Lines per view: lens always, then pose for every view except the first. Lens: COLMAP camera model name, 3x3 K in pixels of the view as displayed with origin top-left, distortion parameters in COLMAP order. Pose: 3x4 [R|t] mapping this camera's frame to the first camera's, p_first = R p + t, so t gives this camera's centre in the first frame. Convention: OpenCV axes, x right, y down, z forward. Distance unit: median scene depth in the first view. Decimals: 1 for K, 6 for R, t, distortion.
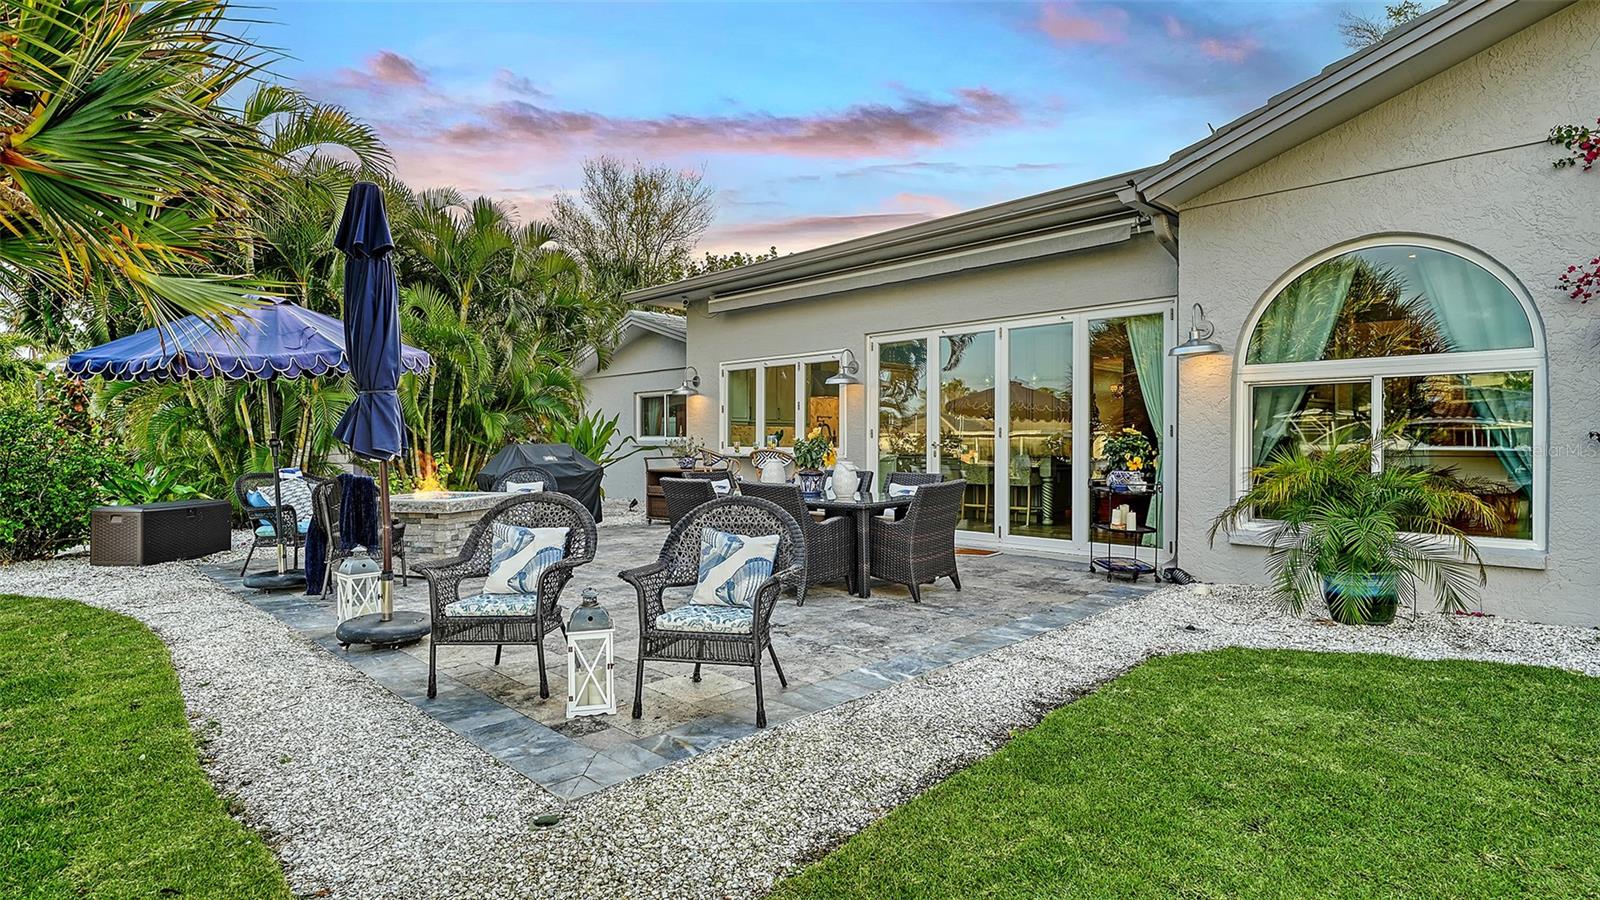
lens RADIAL K [[812.1, 0, 800.0], [0, 812.1, 450.0], [0, 0, 1]] dist [-0.000028, -0.000008]
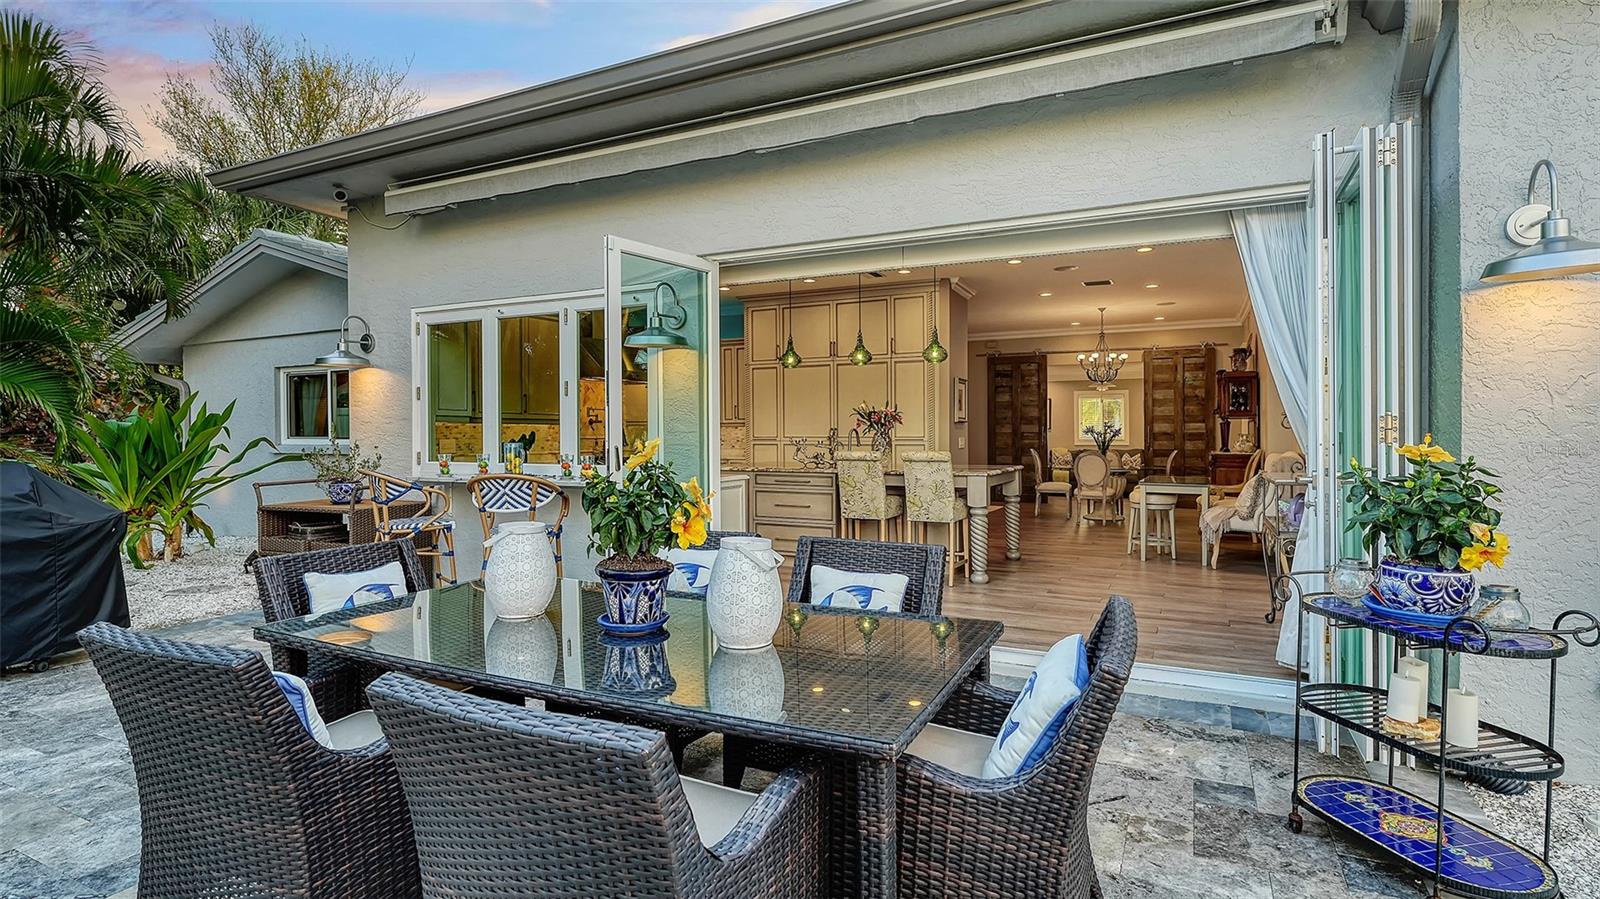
lens RADIAL K [[745.8, 0, 800.0], [0, 745.8, 449.5], [0, 0, 1]] dist [-0.002081, -0.000104]
pose [[0.944784, -0.008361, 0.327587, -0.016347], [0.004122, 0.999899, 0.013634, -0.018410], [-0.327668, -0.011531, 0.944723, 0.446279]]
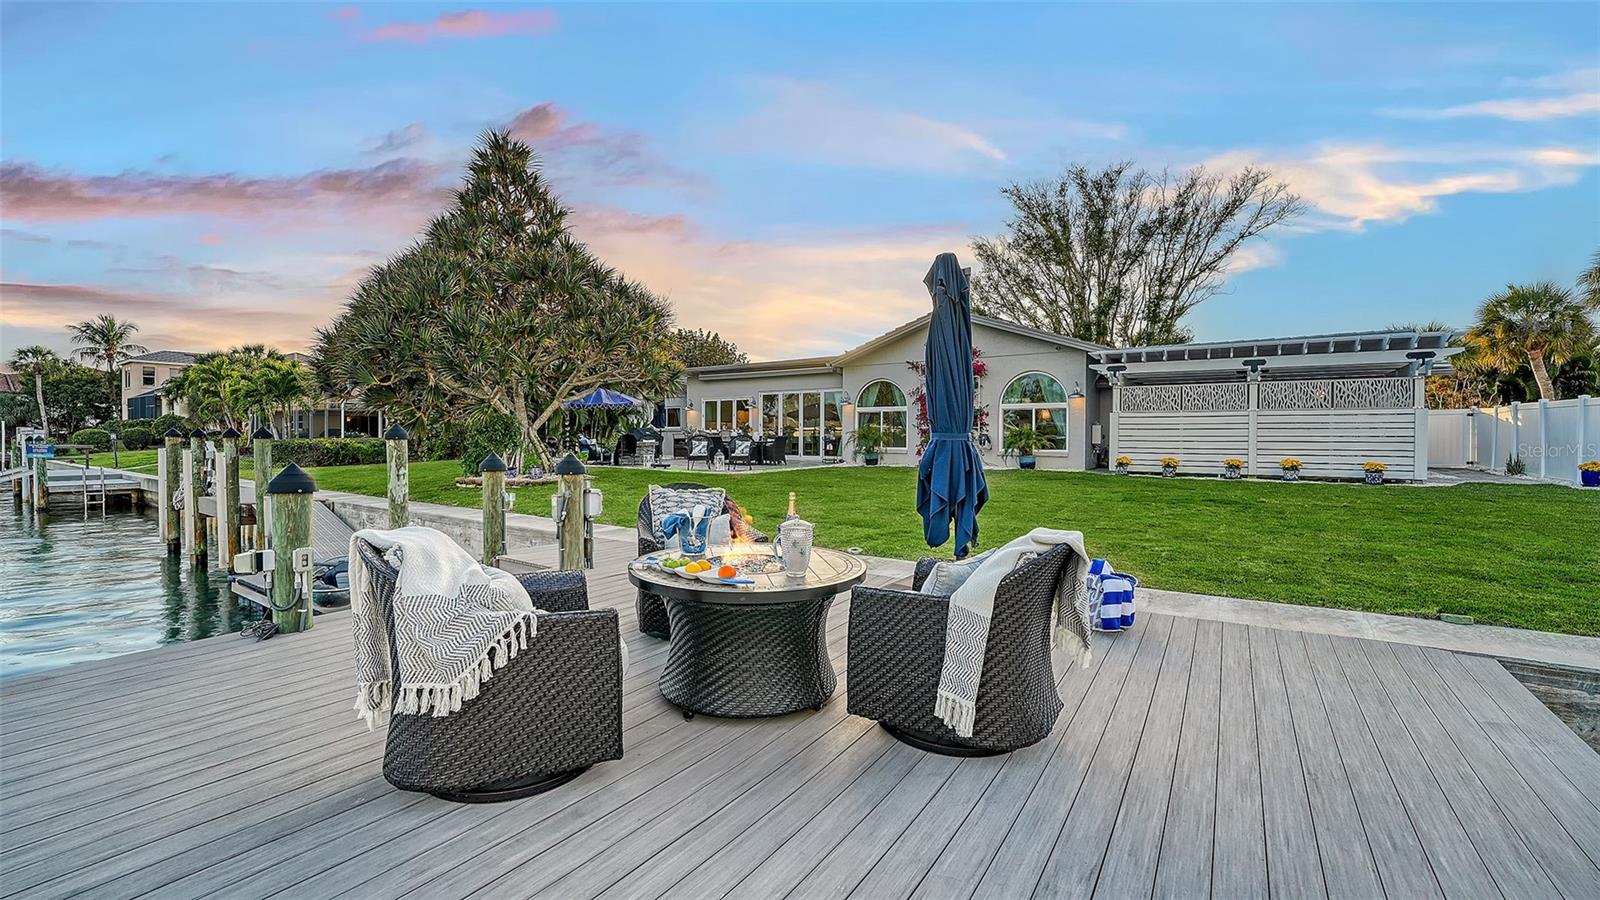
lens RADIAL K [[650.9, 0, 800.0], [0, 650.9, 450.0], [0, 0, 1]] dist [-0.000010, 0.000003]
pose [[0.981868, 0.005073, 0.189495, -0.192453], [-0.005755, 0.999979, 0.003047, 0.055528], [-0.189476, -0.004082, 0.981877, -1.201297]]
